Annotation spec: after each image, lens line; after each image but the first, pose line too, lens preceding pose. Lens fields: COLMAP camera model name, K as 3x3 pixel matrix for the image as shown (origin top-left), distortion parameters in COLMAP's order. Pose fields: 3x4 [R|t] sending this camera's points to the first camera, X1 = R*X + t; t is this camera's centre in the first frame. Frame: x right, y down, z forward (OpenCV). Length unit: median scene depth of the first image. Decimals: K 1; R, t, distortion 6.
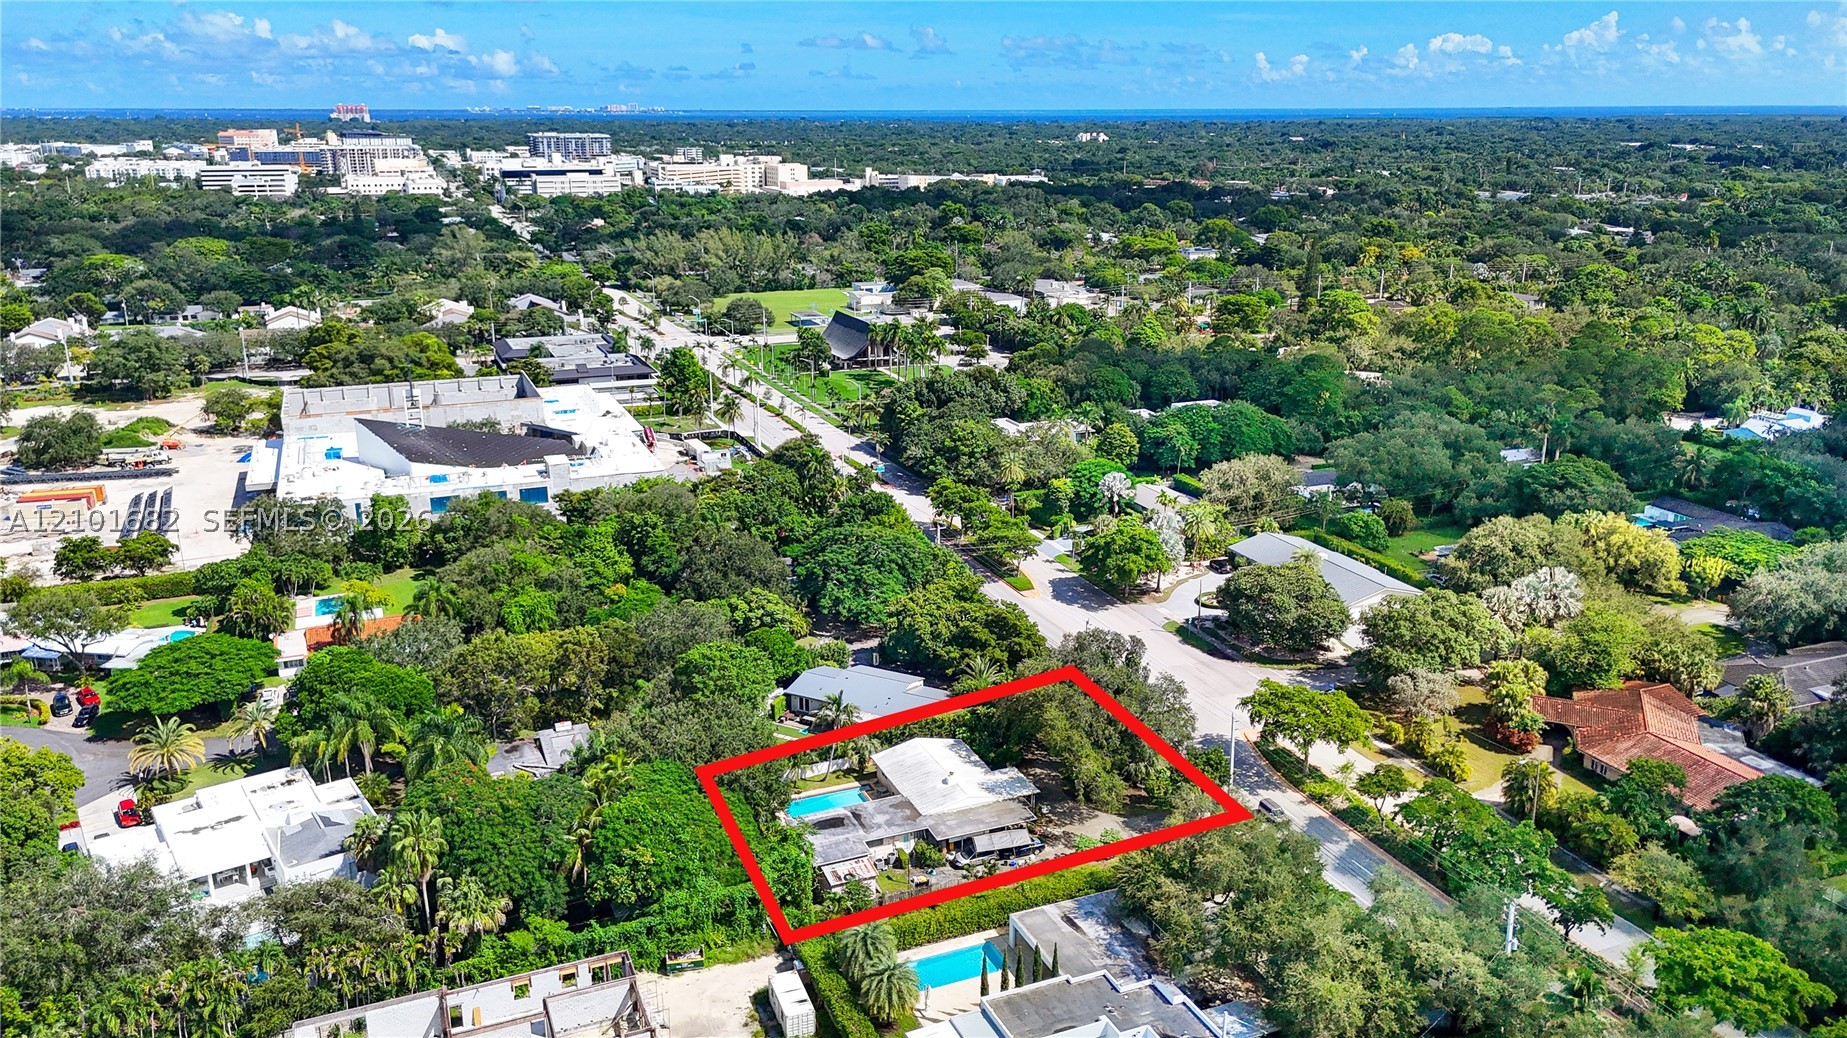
lens RADIAL K [[1348.2, 0, 923.5], [0, 1348.2, 519.0], [0, 0, 1]] dist [0.065585, -0.071393]
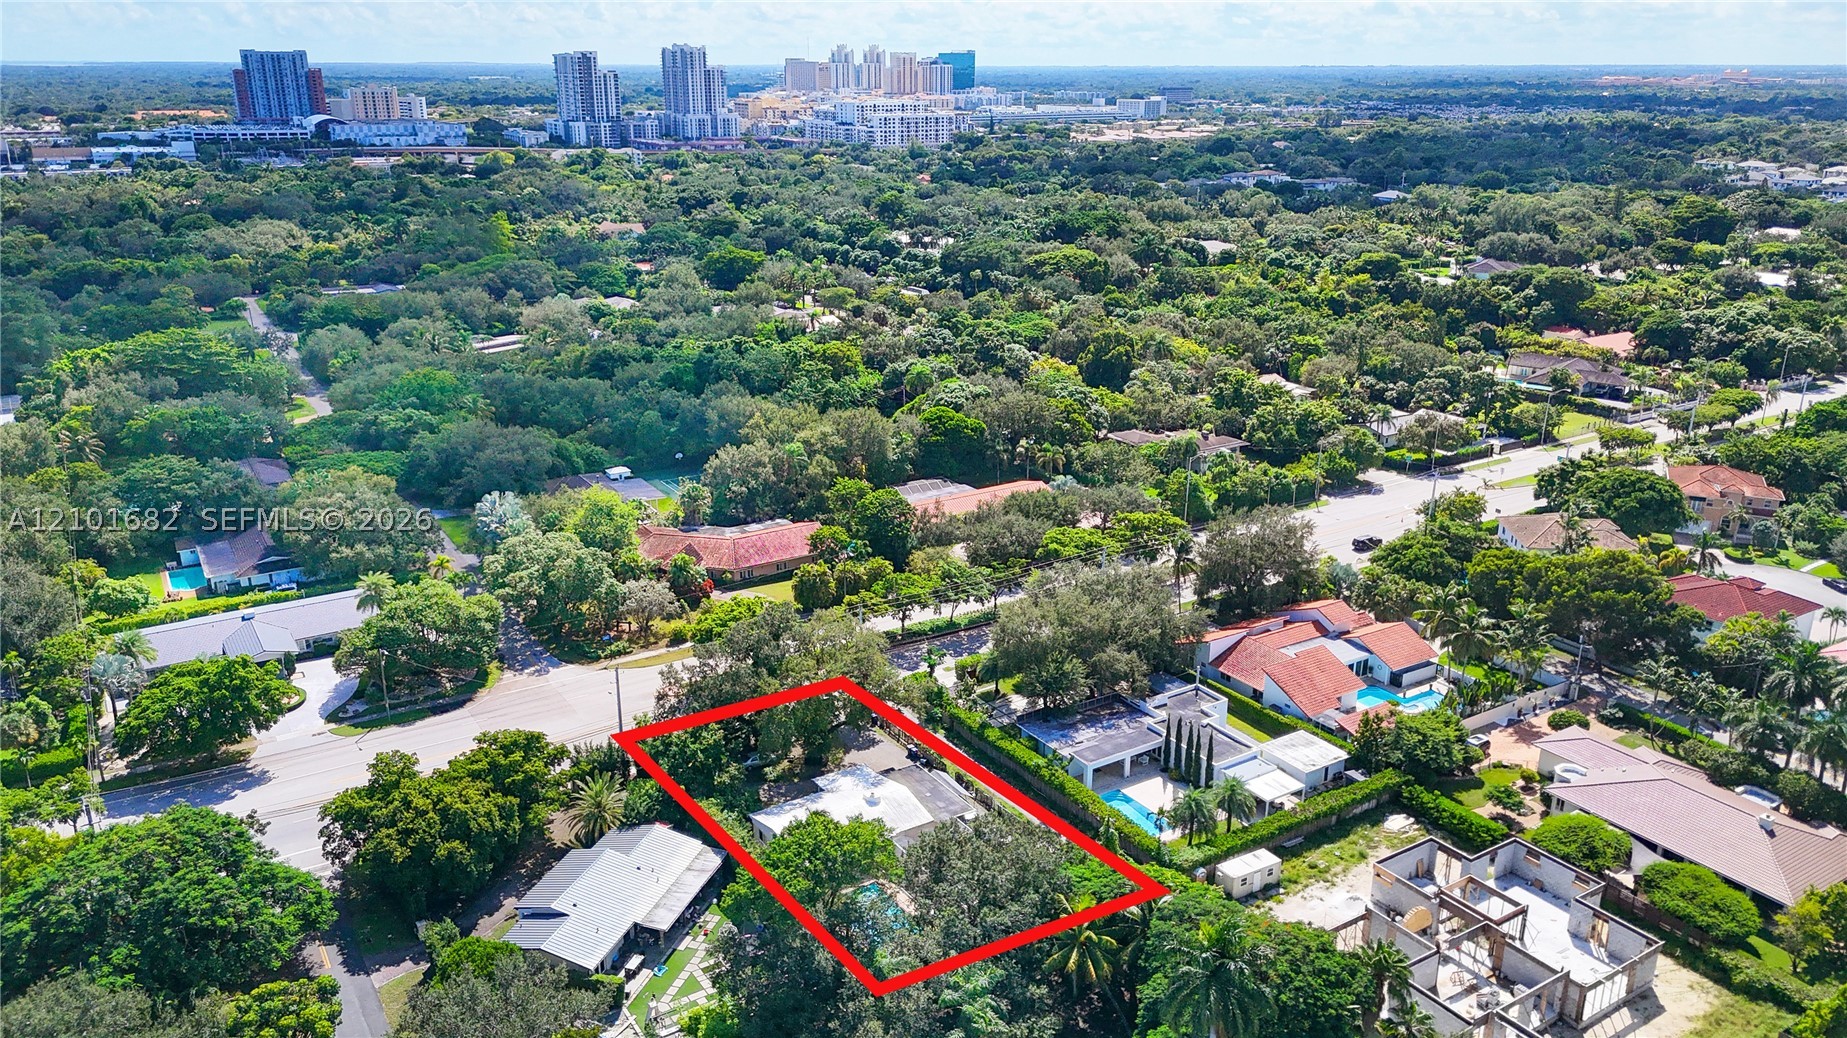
lens RADIAL K [[1348.2, 0, 923.5], [0, 1348.2, 519.0], [0, 0, 1]] dist [0.065585, -0.071393]
pose [[-0.175751, -0.304094, 0.936290, -0.519838], [0.286600, 0.894090, 0.344186, -0.186079], [-0.941792, 0.328832, -0.069983, 0.631866]]
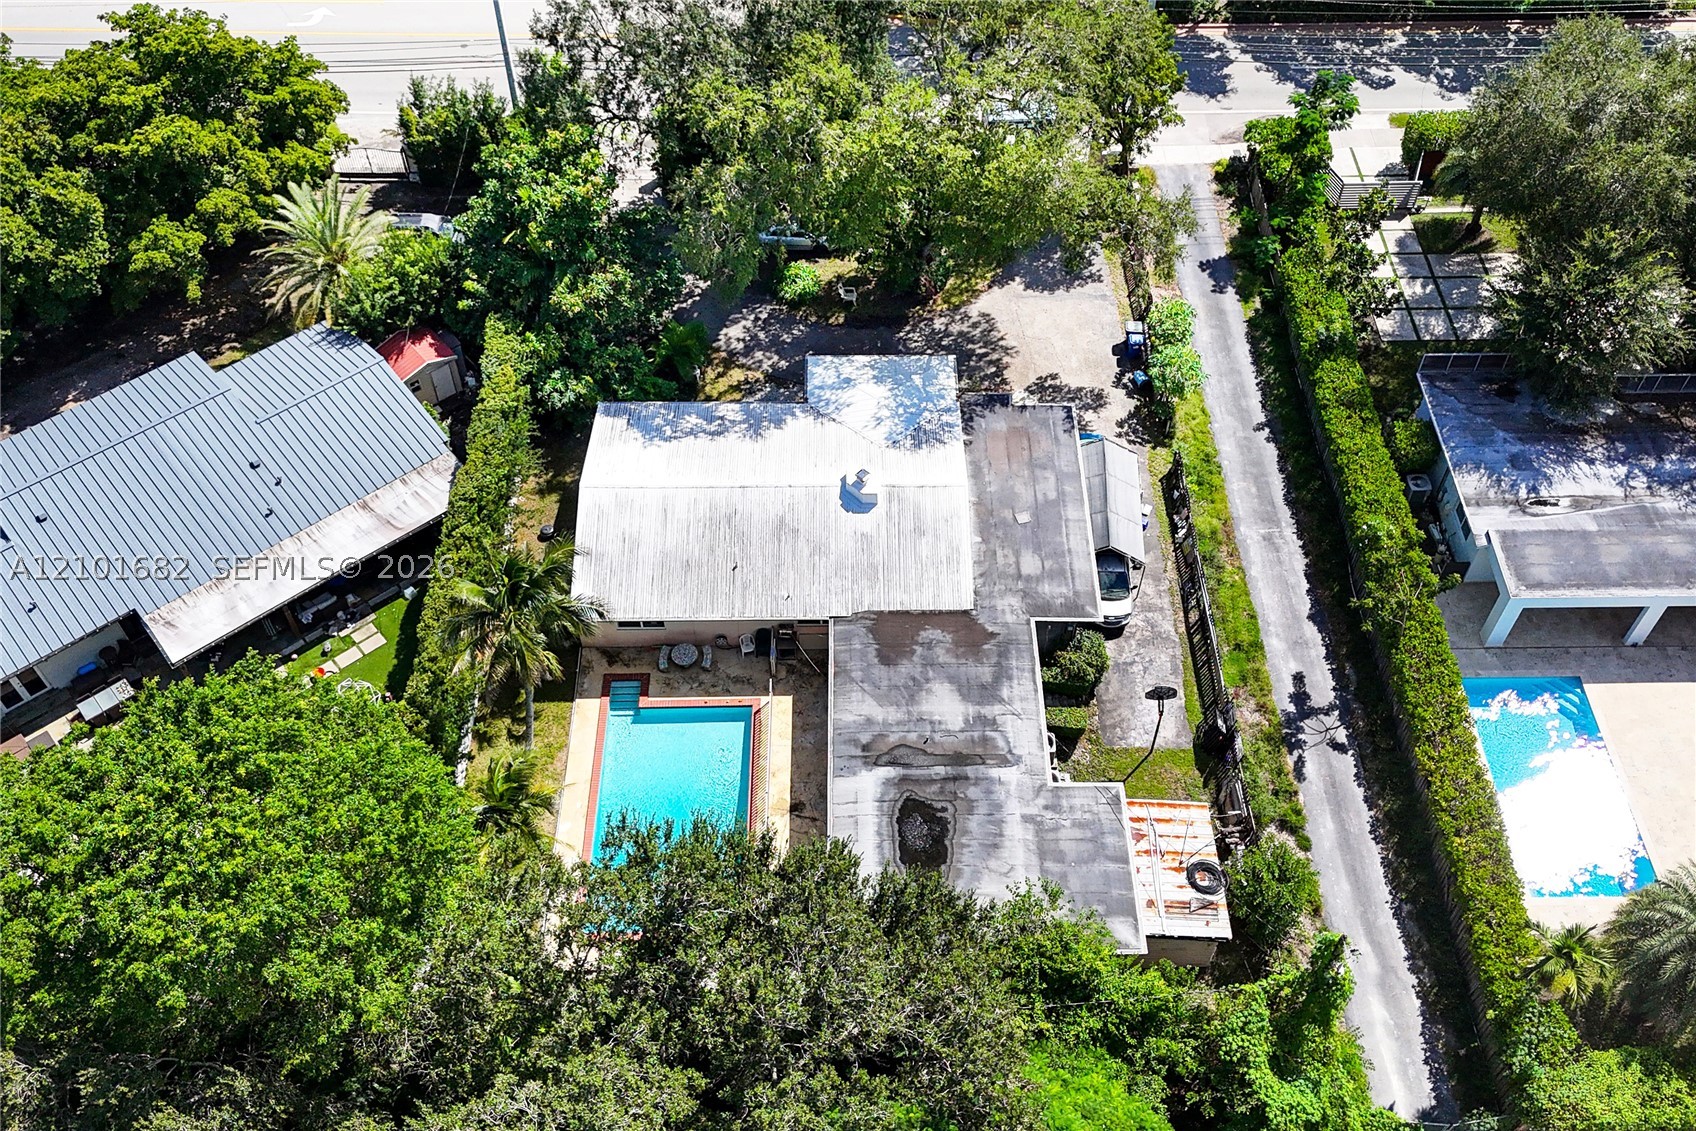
lens RADIAL K [[1594.6, 0, 848.0], [0, 1594.6, 565.5], [0, 0, 1]] dist [0.061725, -0.003782]
pose [[0.374609, -0.711252, 0.594802, -0.161970], [0.269570, 0.697352, 0.664103, -0.046106], [-0.887130, -0.088438, 0.452966, 0.528997]]
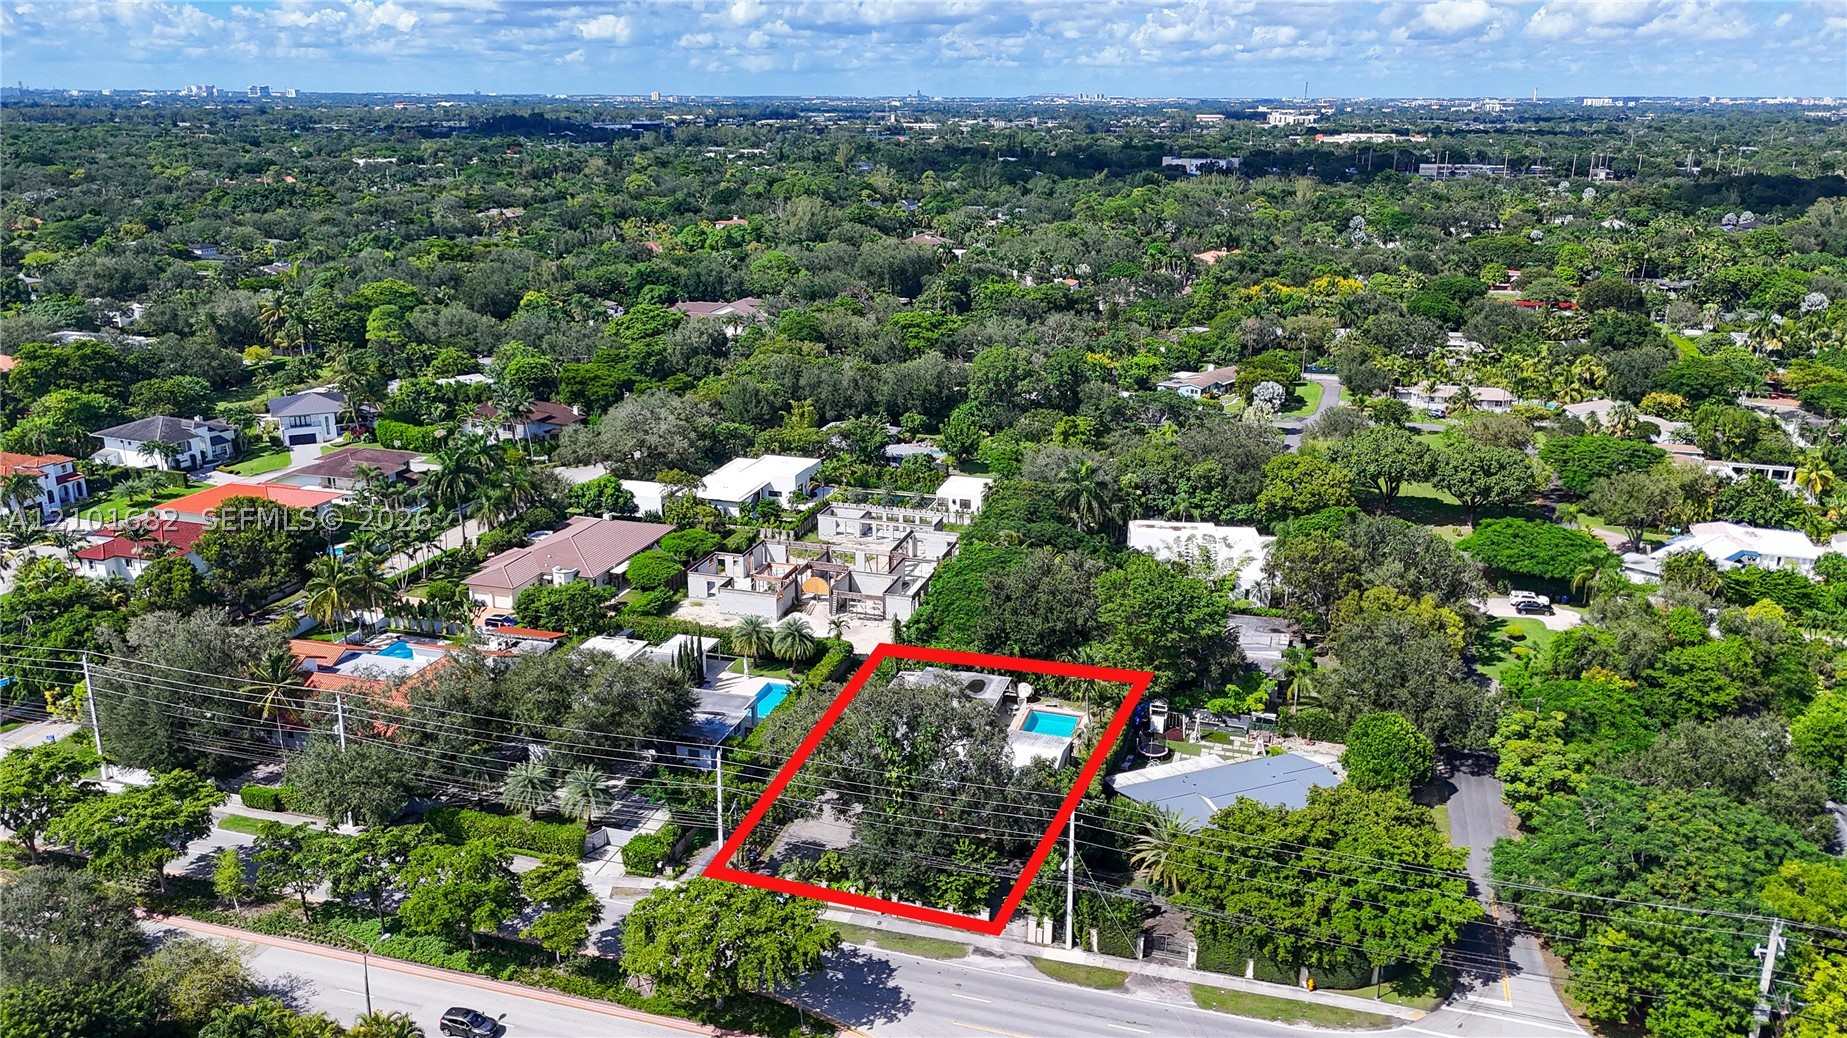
lens RADIAL K [[1348.2, 0, 923.5], [0, 1348.2, 519.0], [0, 0, 1]] dist [0.065585, -0.071393]
pose [[-0.637199, 0.228316, -0.736104, 0.443779], [-0.225169, 0.858288, 0.461129, -0.232260], [0.737072, 0.459579, -0.495491, 0.896489]]
